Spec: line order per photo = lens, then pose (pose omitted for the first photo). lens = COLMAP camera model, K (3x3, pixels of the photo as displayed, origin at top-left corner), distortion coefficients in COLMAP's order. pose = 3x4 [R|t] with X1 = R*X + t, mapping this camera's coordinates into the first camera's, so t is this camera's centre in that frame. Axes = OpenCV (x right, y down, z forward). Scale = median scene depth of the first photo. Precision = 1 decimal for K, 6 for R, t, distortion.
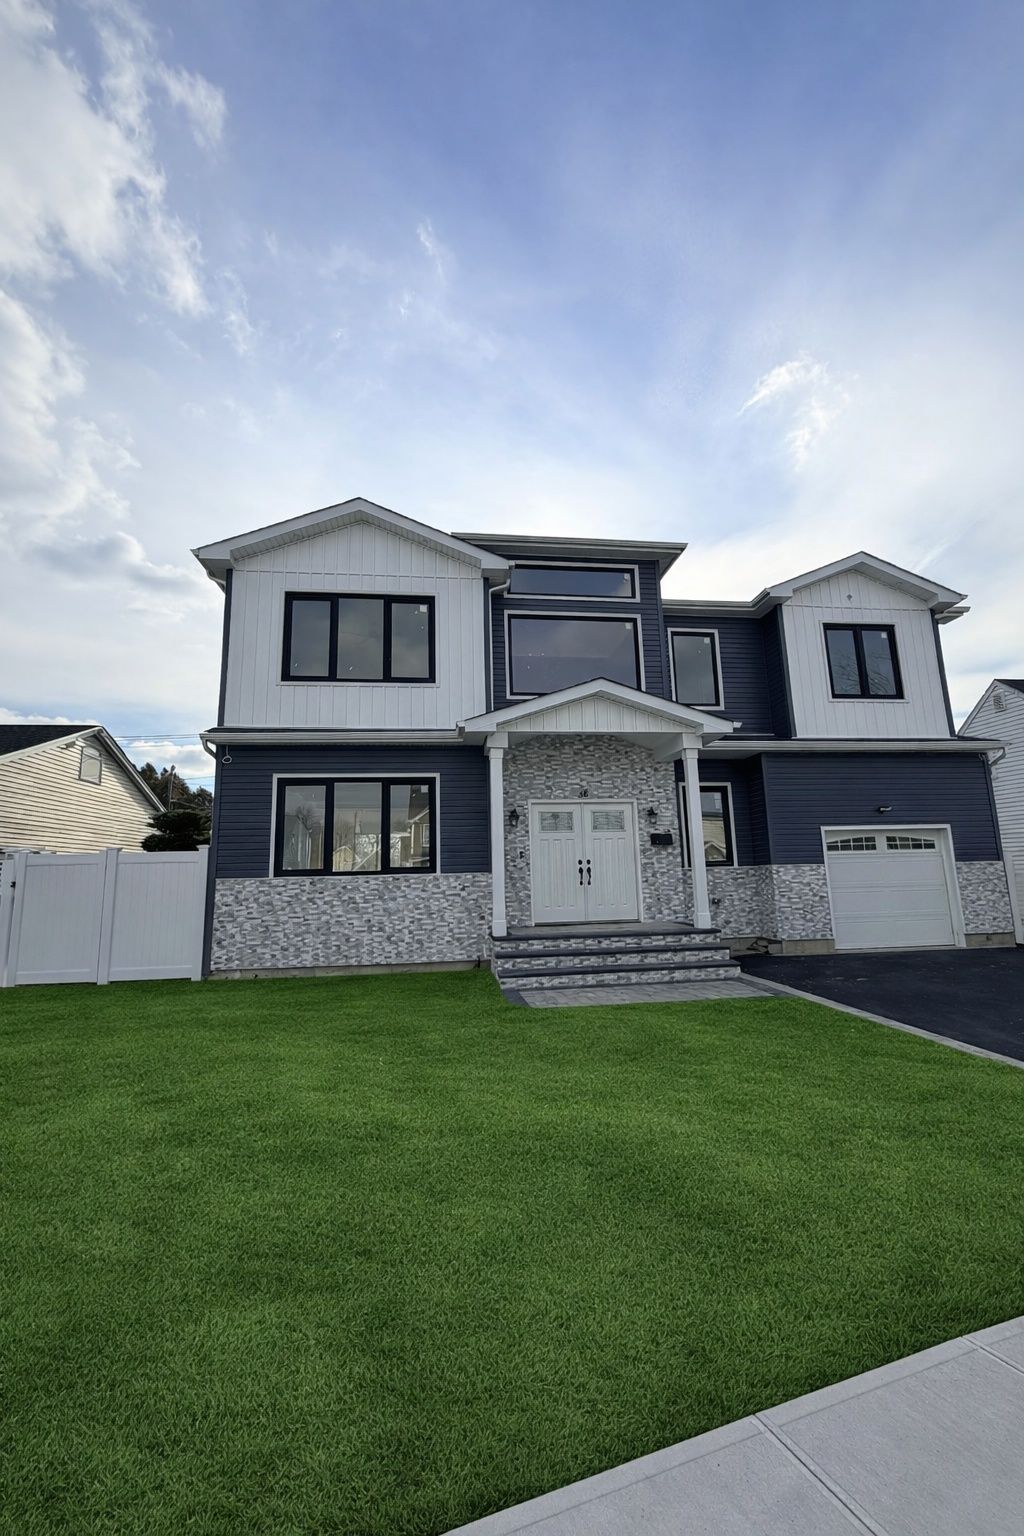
lens RADIAL K [[617.1, 0, 512.9], [0, 617.1, 758.6], [0, 0, 1]] dist [-0.010200, 0.000100]
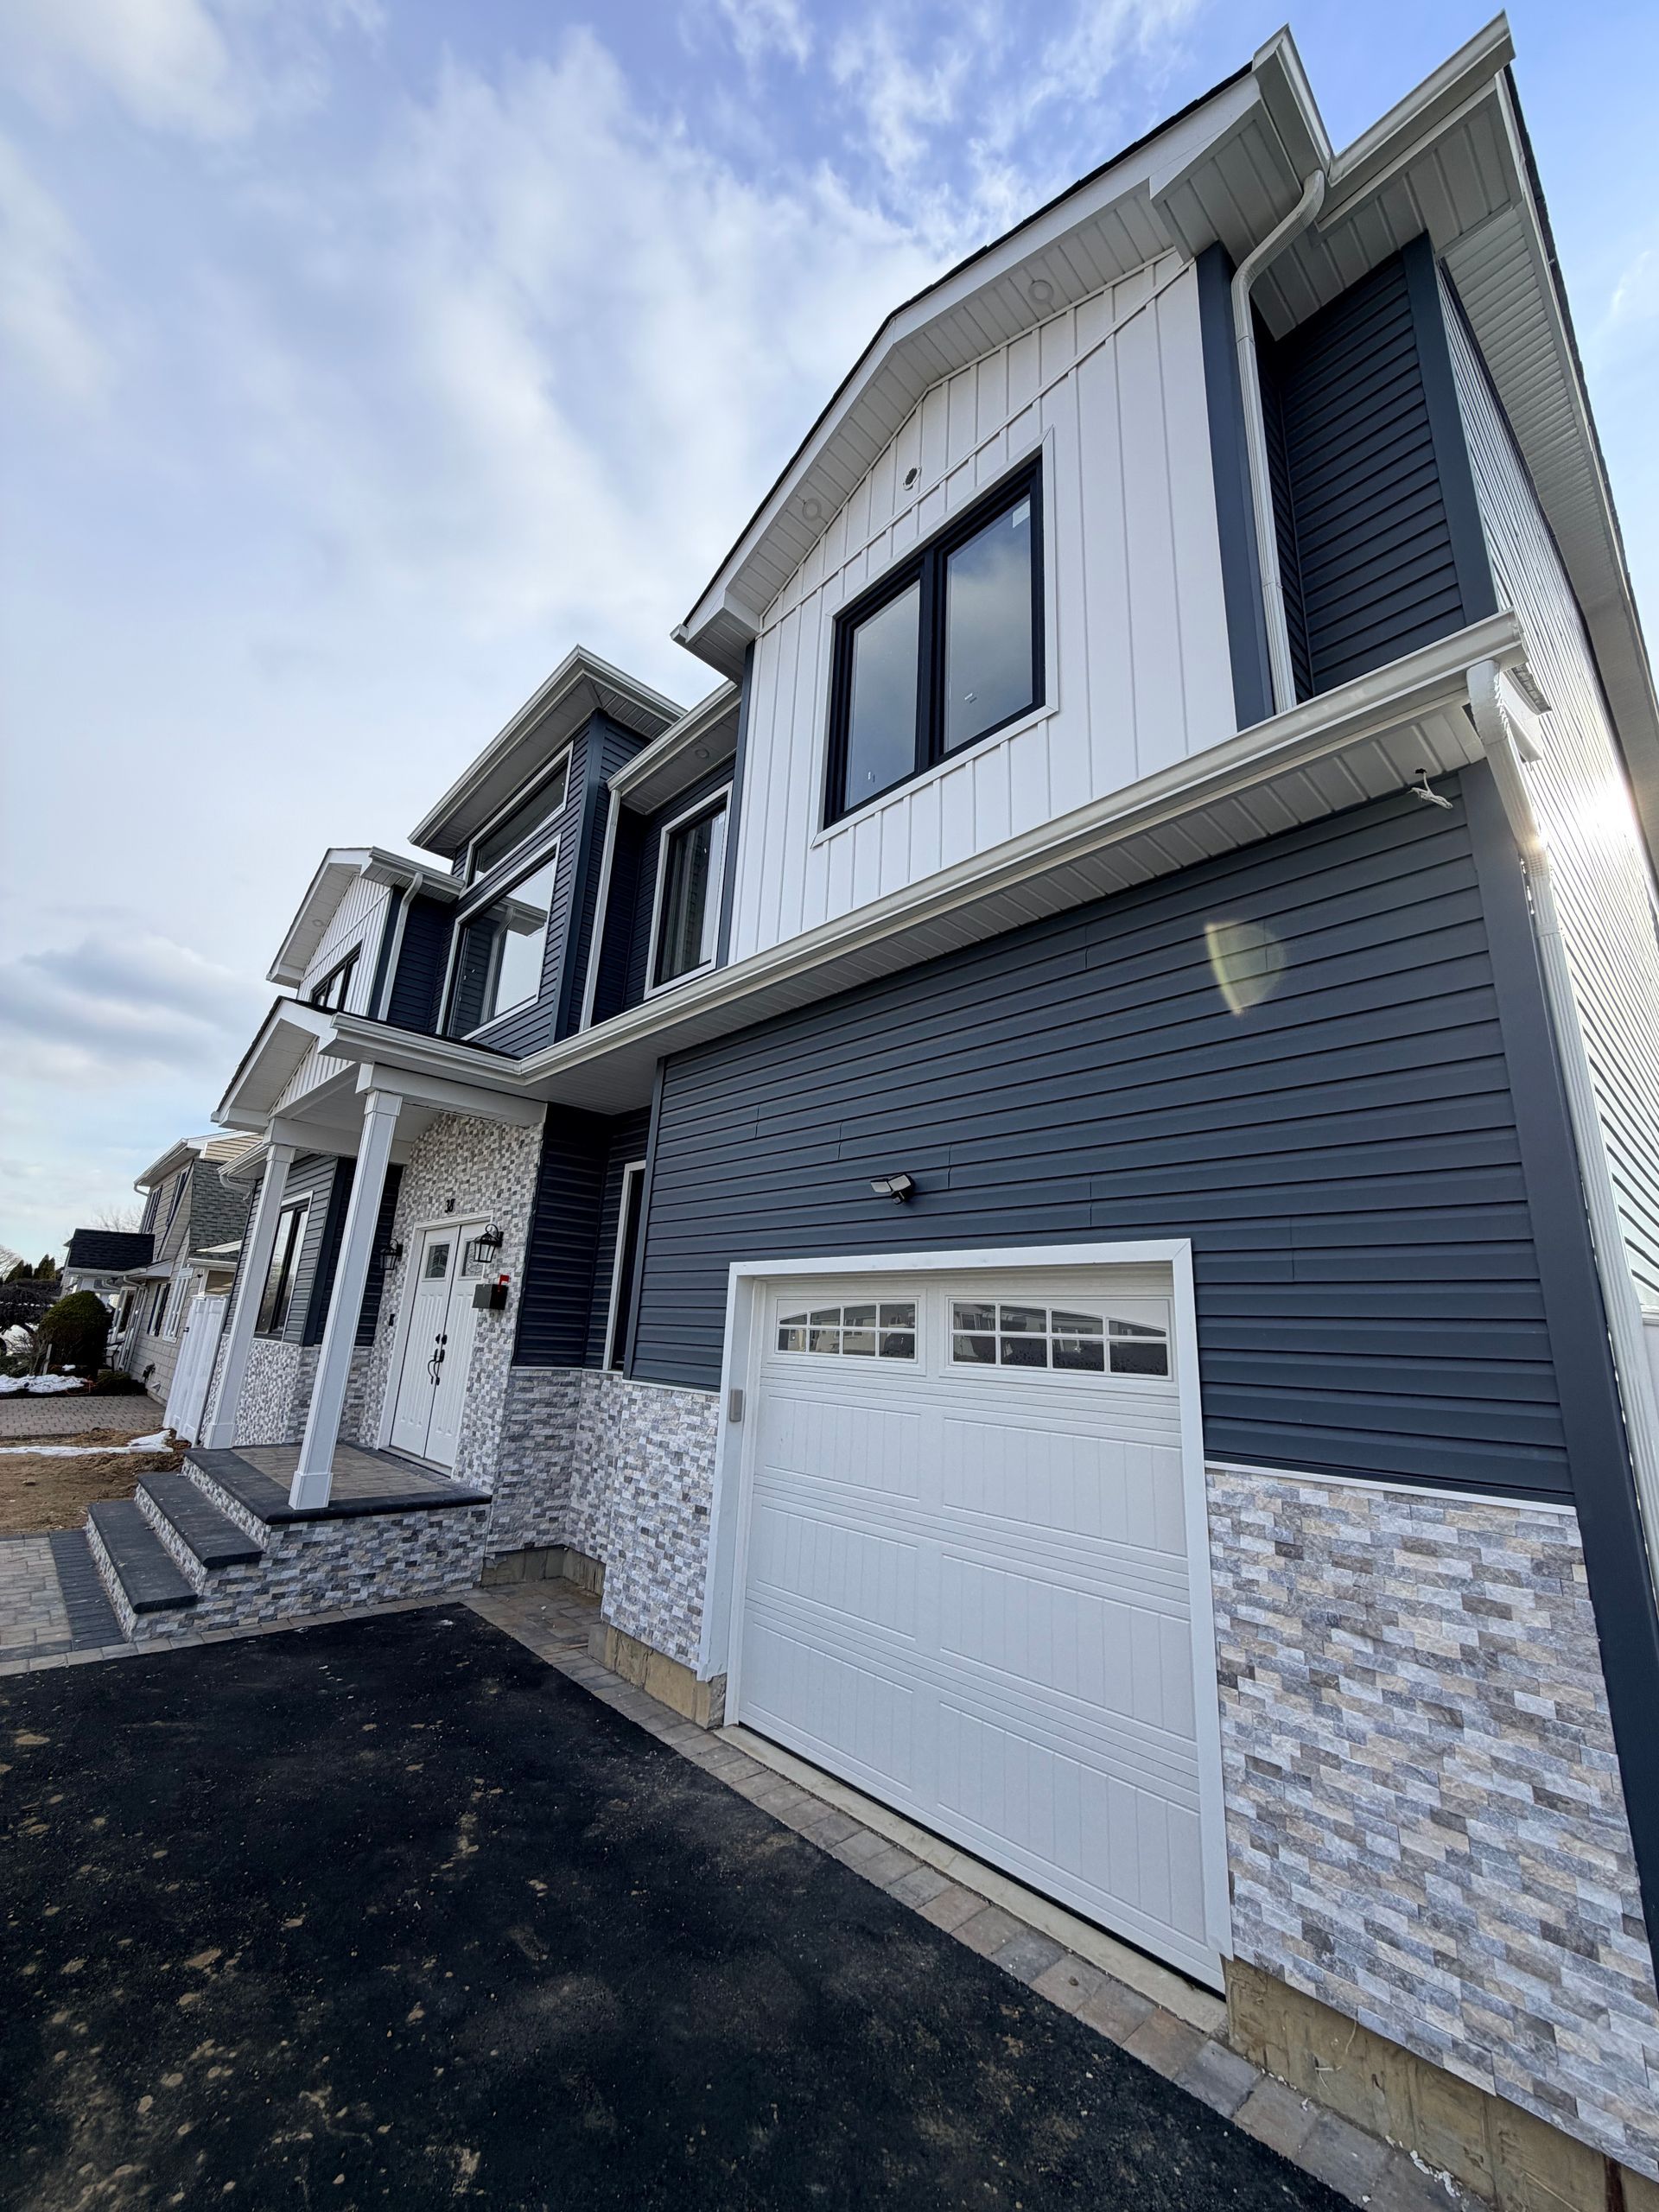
lens RADIAL K [[878.5, 0, 830.9], [0, 878.5, 1099.5], [0, 0, 1]] dist [-0.000810, -0.000021]
pose [[0.577871, -0.164494, -0.799379, 0.957028], [0.085878, 0.986295, -0.140877, 0.103865], [0.811597, 0.012760, 0.584078, 0.854596]]
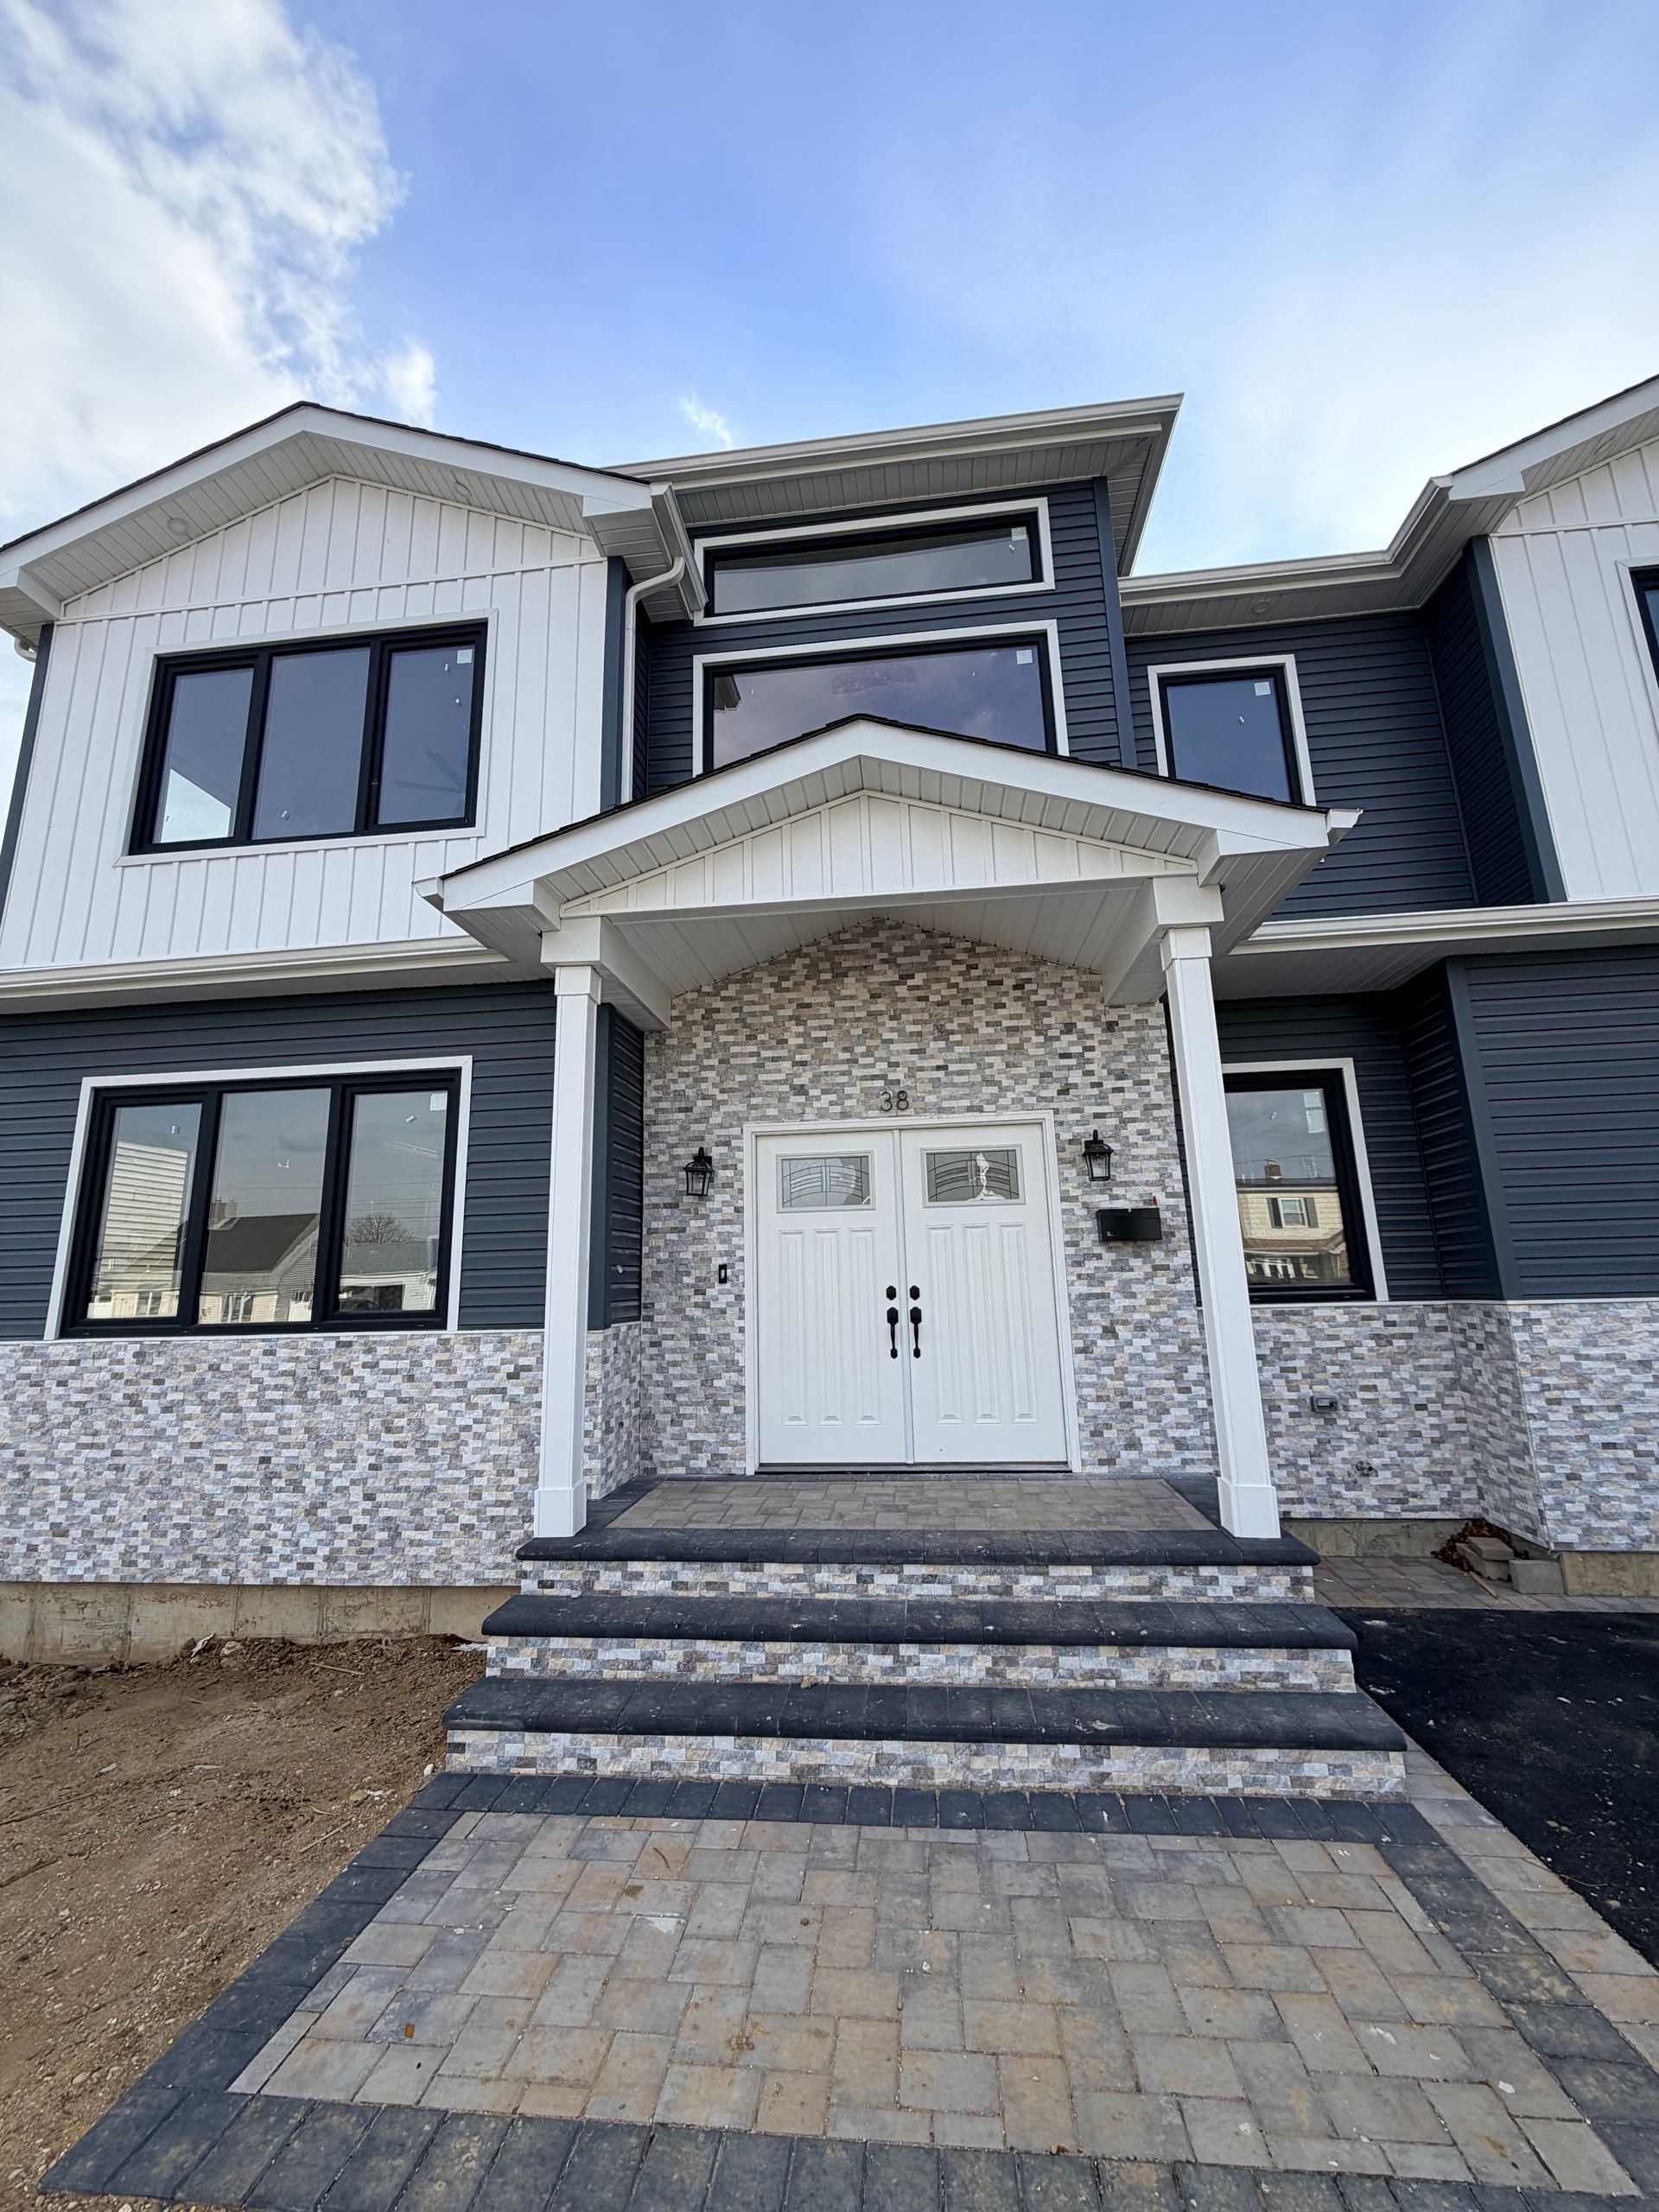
lens RADIAL K [[878.5, 0, 830.9], [0, 878.5, 1099.5], [0, 0, 1]] dist [-0.000810, -0.000021]
pose [[0.972714, -0.049105, -0.226754, 0.201186], [0.044943, 0.998714, -0.023483, 0.068024], [0.227615, 0.012651, 0.973669, 0.507578]]
